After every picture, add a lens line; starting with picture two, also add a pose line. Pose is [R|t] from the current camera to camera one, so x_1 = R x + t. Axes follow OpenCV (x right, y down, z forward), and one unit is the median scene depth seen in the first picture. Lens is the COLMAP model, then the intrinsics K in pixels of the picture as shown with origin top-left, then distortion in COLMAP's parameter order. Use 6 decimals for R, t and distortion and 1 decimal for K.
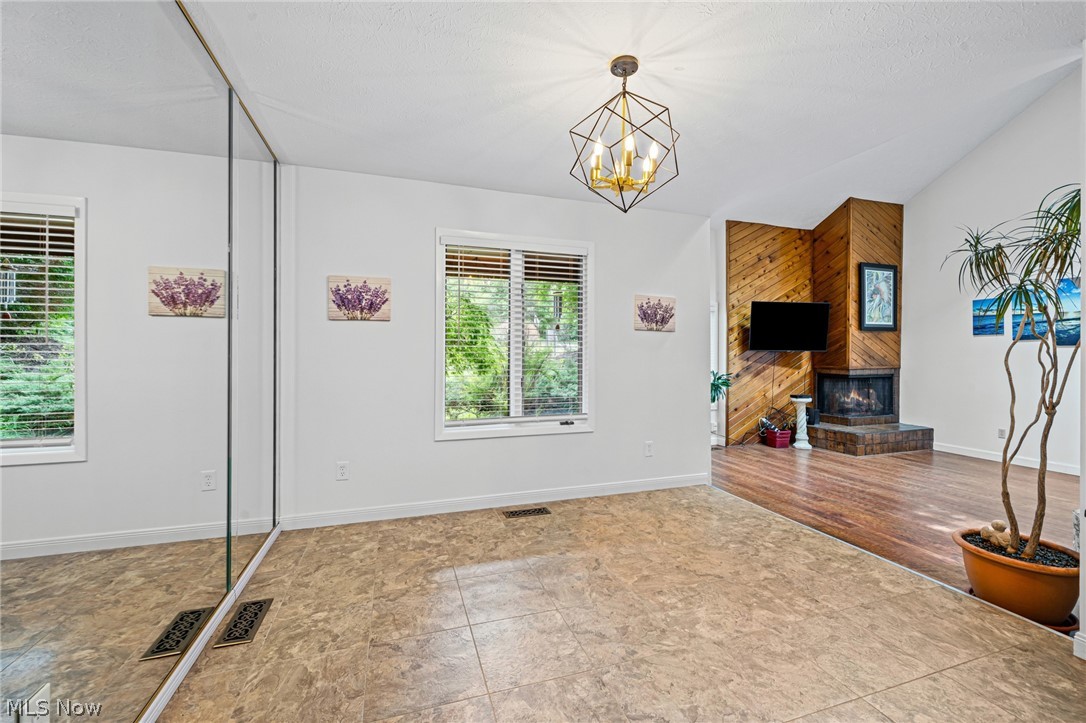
lens RADIAL K [[443.8, 0, 540.6], [0, 443.8, 352.0], [0, 0, 1]] dist [-0.001707, -0.000329]
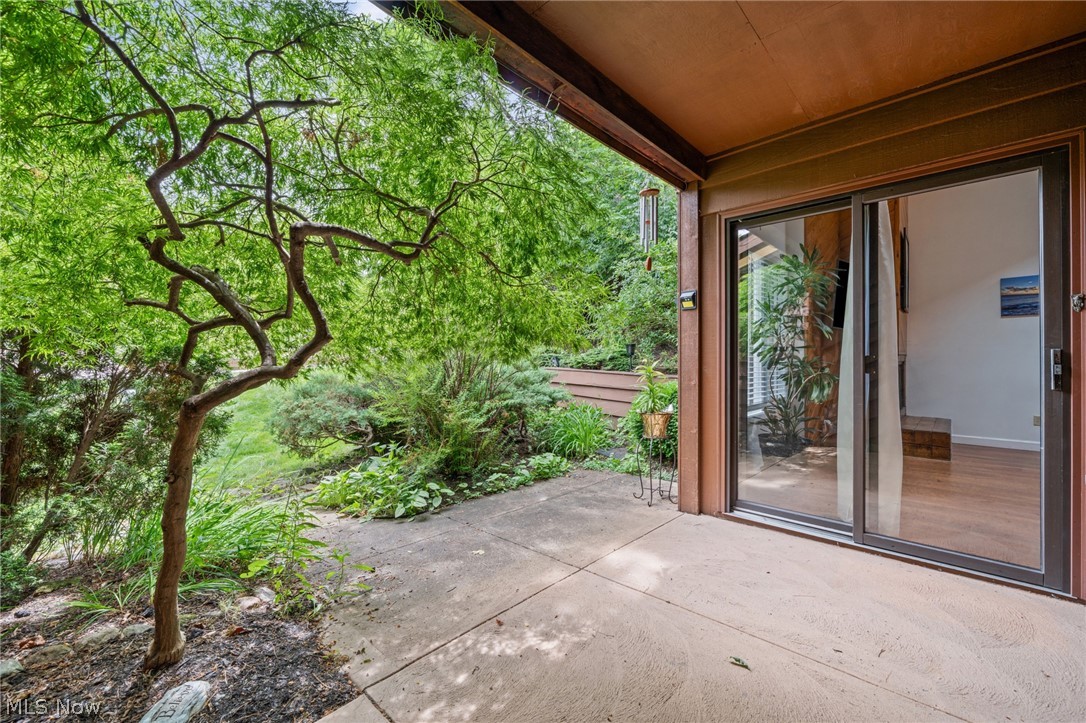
lens RADIAL K [[442.4, 0, 537.8], [0, 442.4, 354.7], [0, 0, 1]] dist [-0.001439, -0.000154]
pose [[0.884931, 0.005028, 0.465695, -0.557577], [-0.000179, 0.999945, -0.010456, 0.093543], [-0.465722, 0.009169, 0.884884, 1.141617]]
